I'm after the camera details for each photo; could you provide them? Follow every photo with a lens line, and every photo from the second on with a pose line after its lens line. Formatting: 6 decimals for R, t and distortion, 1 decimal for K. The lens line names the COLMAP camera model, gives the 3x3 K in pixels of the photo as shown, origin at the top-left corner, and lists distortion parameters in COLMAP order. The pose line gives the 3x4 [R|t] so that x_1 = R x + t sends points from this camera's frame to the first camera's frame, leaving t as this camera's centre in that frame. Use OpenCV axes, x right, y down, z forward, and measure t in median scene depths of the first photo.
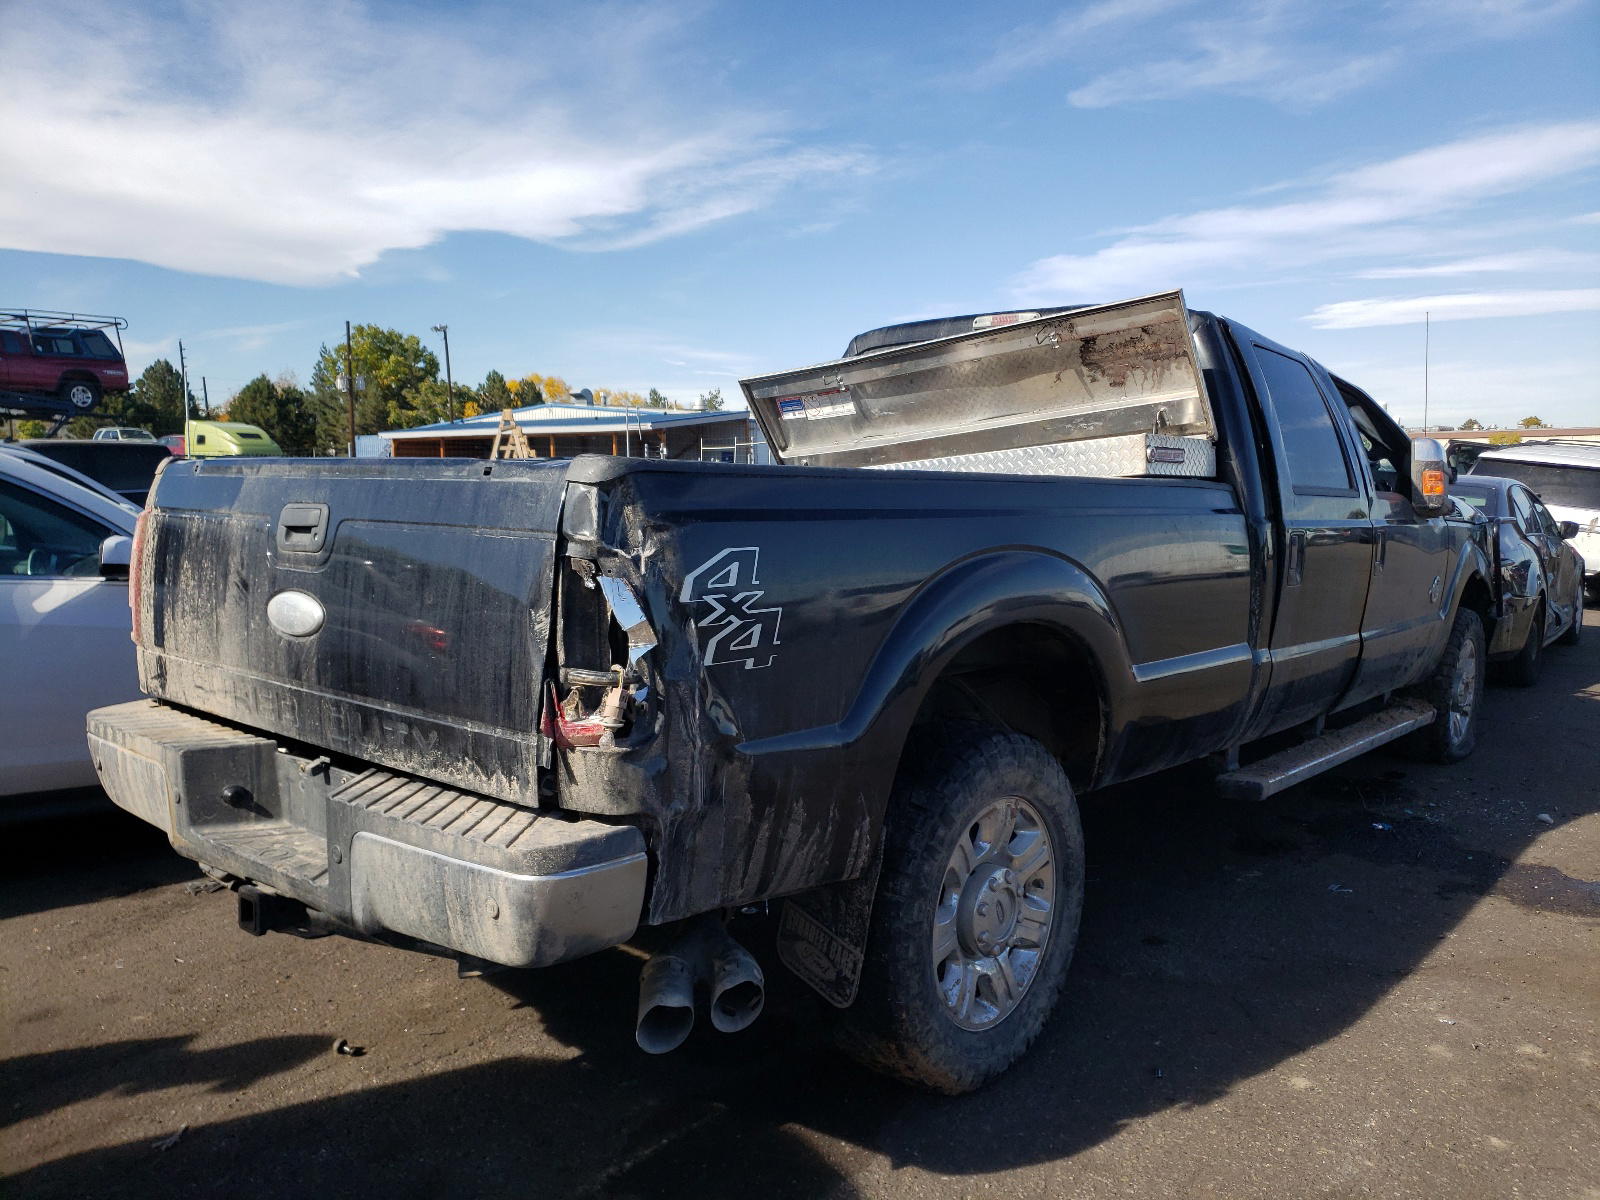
lens RADIAL K [[1187.7, 0, 800.9], [0, 1187.7, 631.2], [0, 0, 1]] dist [0.083707, 0.000969]
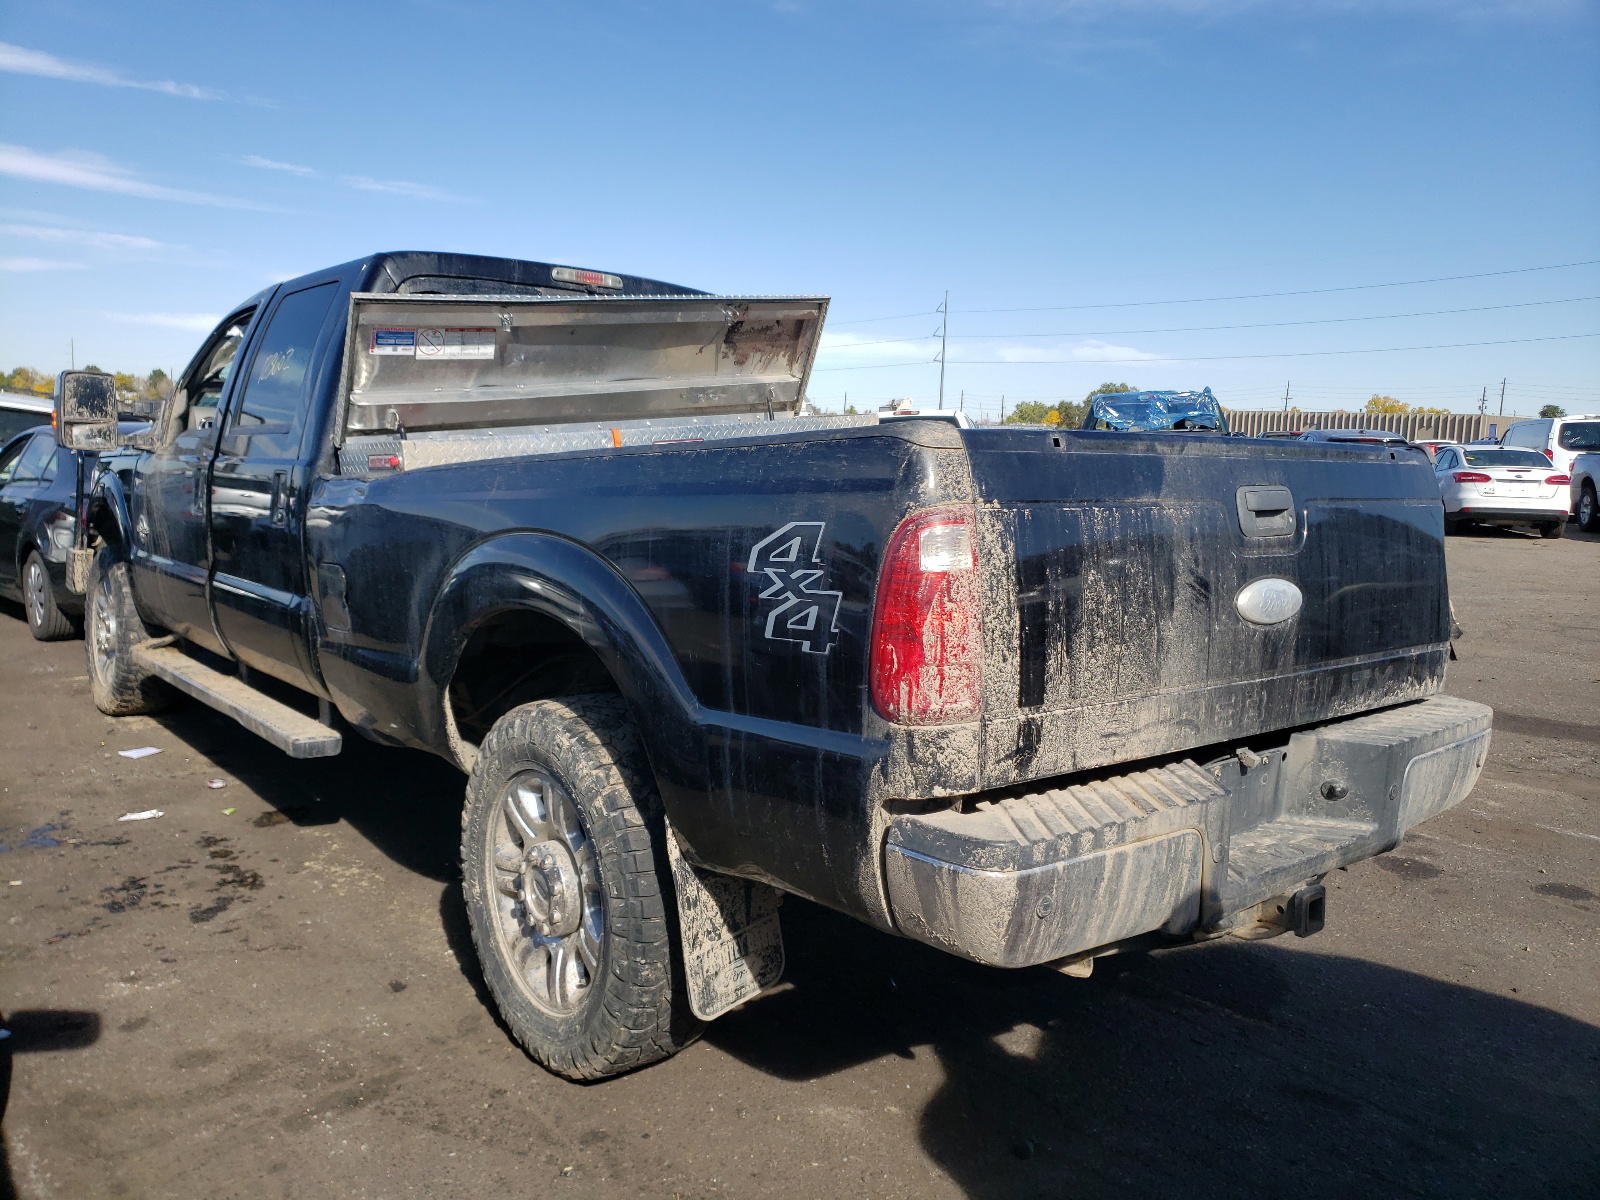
lens RADIAL K [[1255.1, 0, 800.0], [0, 1255.1, 600.0], [0, 0, 1]] dist [0.044165, -0.015095]
pose [[0.157188, -0.115445, 0.980798, -1.385306], [0.098934, 0.989989, 0.100671, -0.145136], [-0.982601, 0.081210, 0.167036, 1.136090]]
